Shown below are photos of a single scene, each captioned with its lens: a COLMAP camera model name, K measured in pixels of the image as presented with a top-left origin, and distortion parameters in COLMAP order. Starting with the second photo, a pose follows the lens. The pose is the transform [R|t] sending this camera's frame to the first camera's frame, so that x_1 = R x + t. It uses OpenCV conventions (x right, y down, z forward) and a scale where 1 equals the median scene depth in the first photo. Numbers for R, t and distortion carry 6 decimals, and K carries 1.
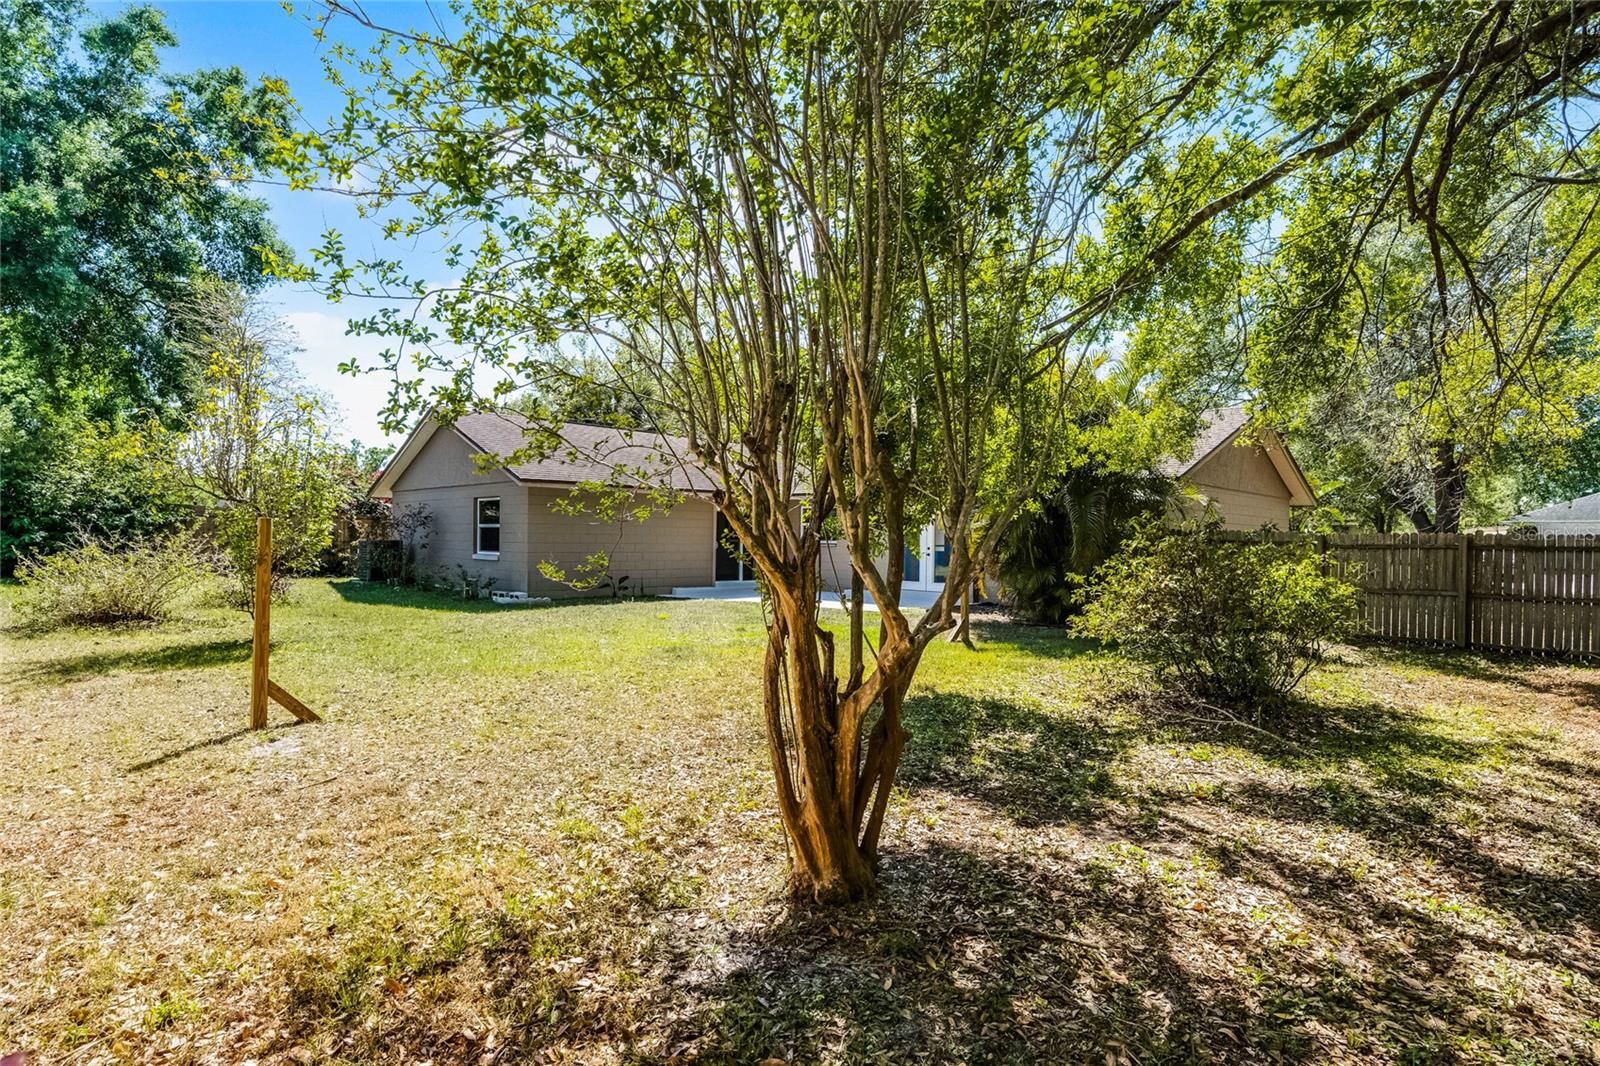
lens RADIAL K [[848.4, 0, 800.7], [0, 848.4, 544.0], [0, 0, 1]] dist [0.003945, -0.000887]
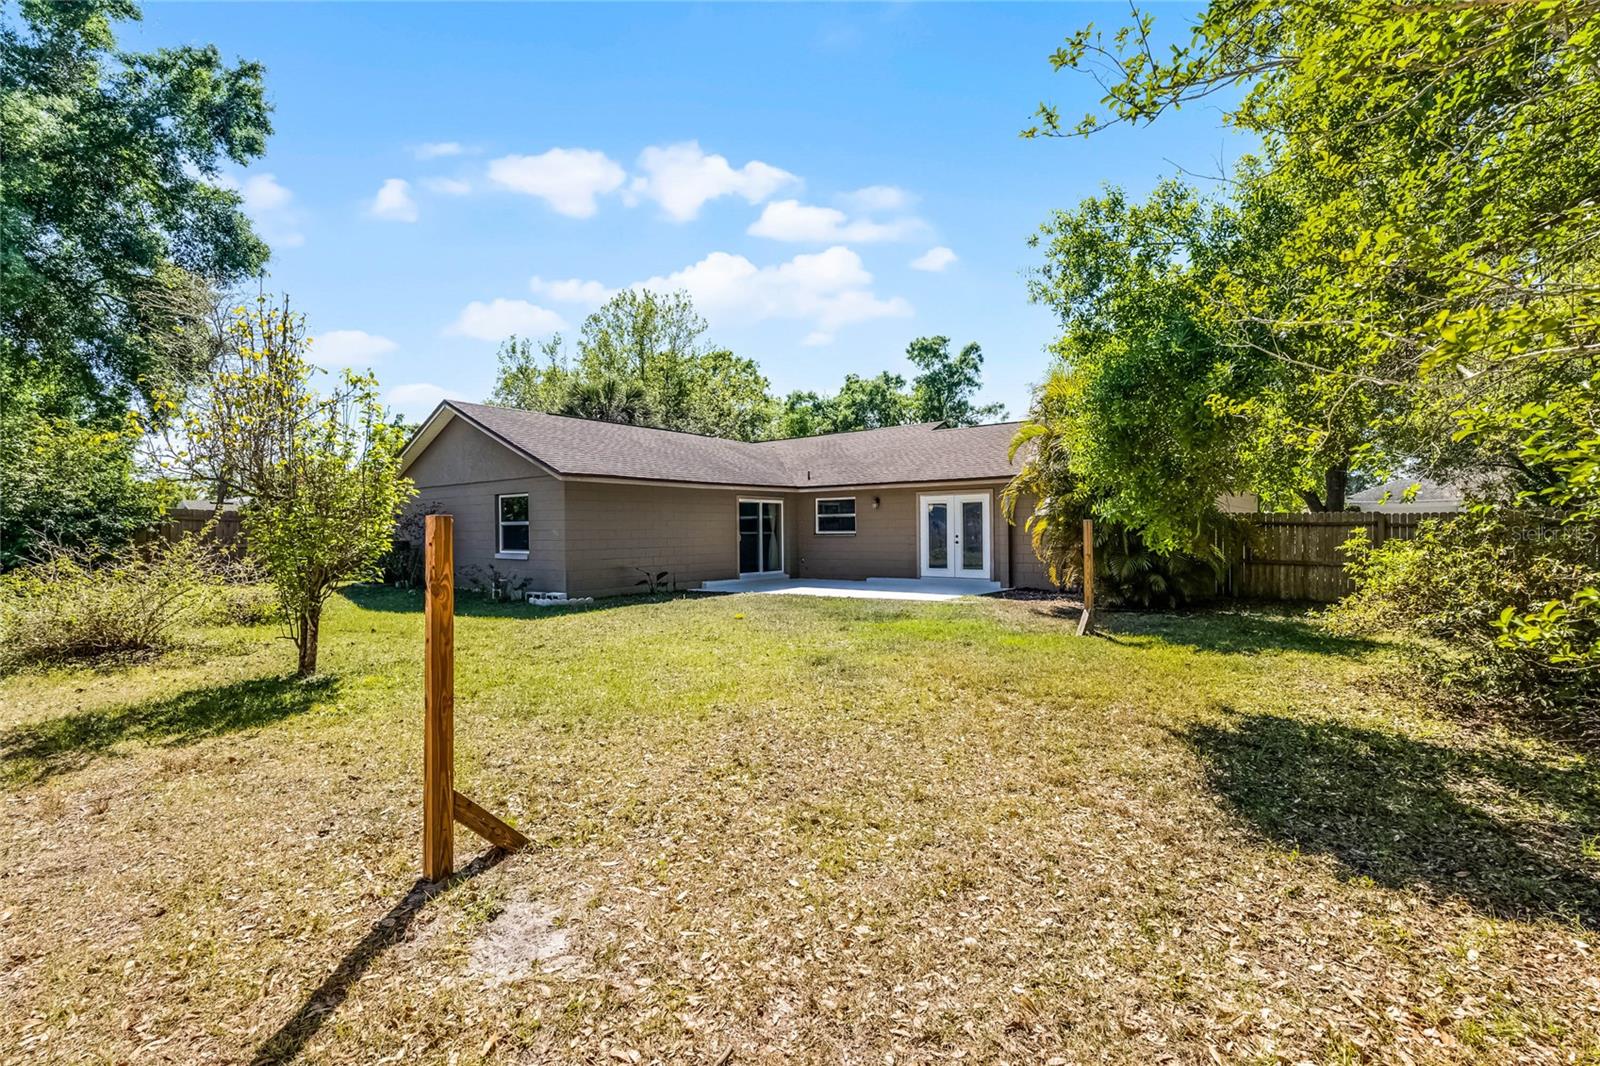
lens RADIAL K [[710.1, 0, 804.1], [0, 710.1, 533.6], [0, 0, 1]] dist [-0.003475, 0.000232]
pose [[0.990876, -0.022928, 0.132810, -0.139884], [0.022855, 0.999737, 0.002078, -0.004031], [-0.132823, 0.000977, 0.991139, 0.151536]]
